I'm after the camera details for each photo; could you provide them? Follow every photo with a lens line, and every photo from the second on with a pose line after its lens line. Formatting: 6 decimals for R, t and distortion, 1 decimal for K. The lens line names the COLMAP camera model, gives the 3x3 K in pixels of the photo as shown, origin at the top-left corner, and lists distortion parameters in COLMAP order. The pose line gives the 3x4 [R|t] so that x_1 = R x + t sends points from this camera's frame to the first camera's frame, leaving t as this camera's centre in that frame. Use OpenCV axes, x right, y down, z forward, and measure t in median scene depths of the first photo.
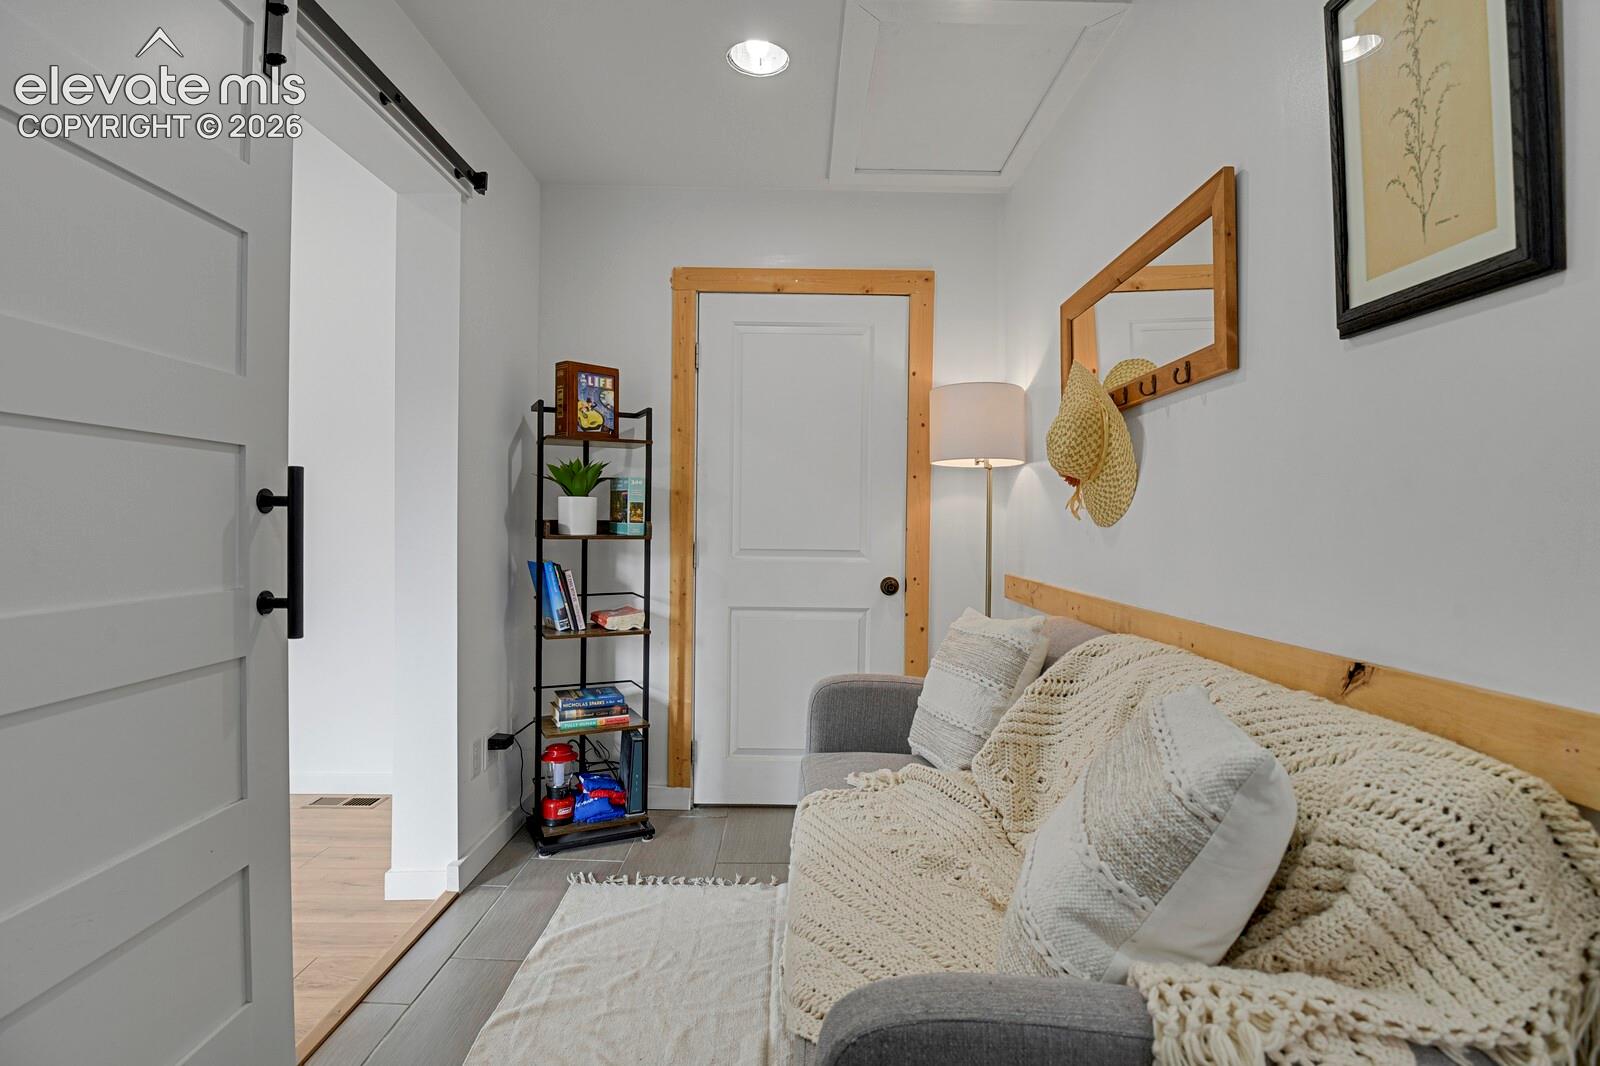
lens RADIAL K [[791.9, 0, 800.0], [0, 791.9, 533.0], [0, 0, 1]] dist [-0.022449, -0.002497]
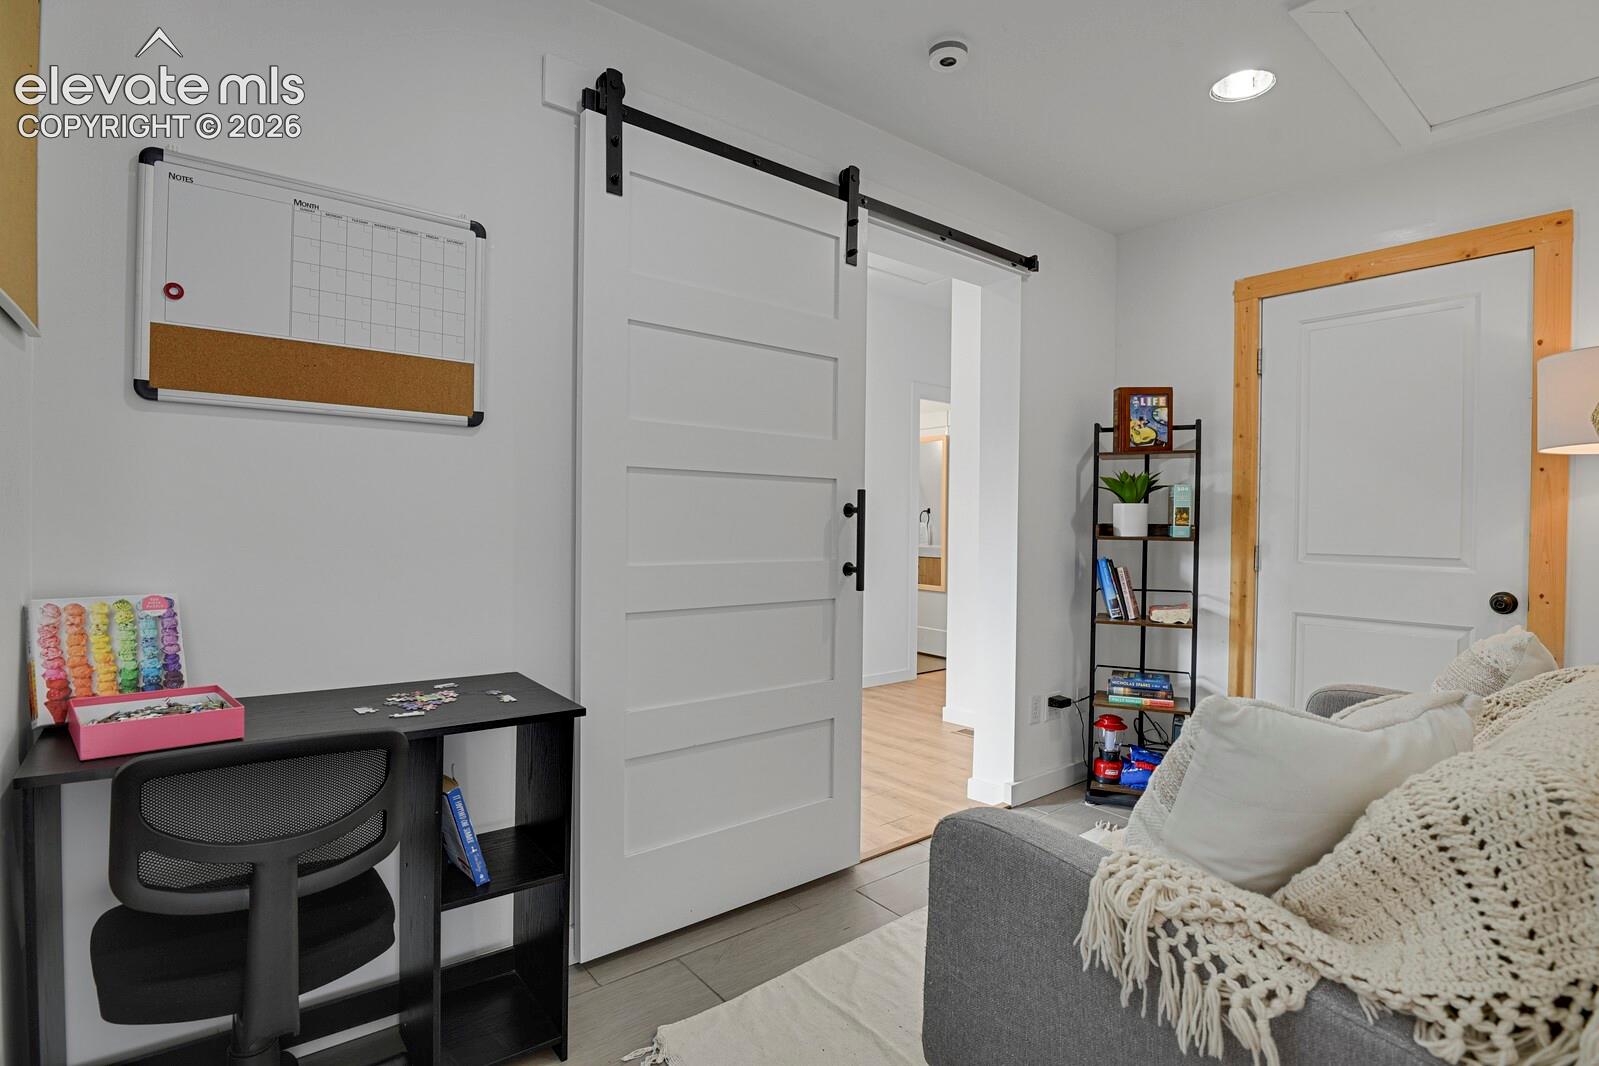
lens RADIAL K [[783.6, 0, 812.5], [0, 783.6, 532.9], [0, 0, 1]] dist [-0.024179, -0.004690]
pose [[0.627825, 0.005874, -0.778332, 0.315263], [-0.015290, 0.999872, -0.004787, 0.009754], [0.778204, 0.014906, 0.627834, -0.074886]]
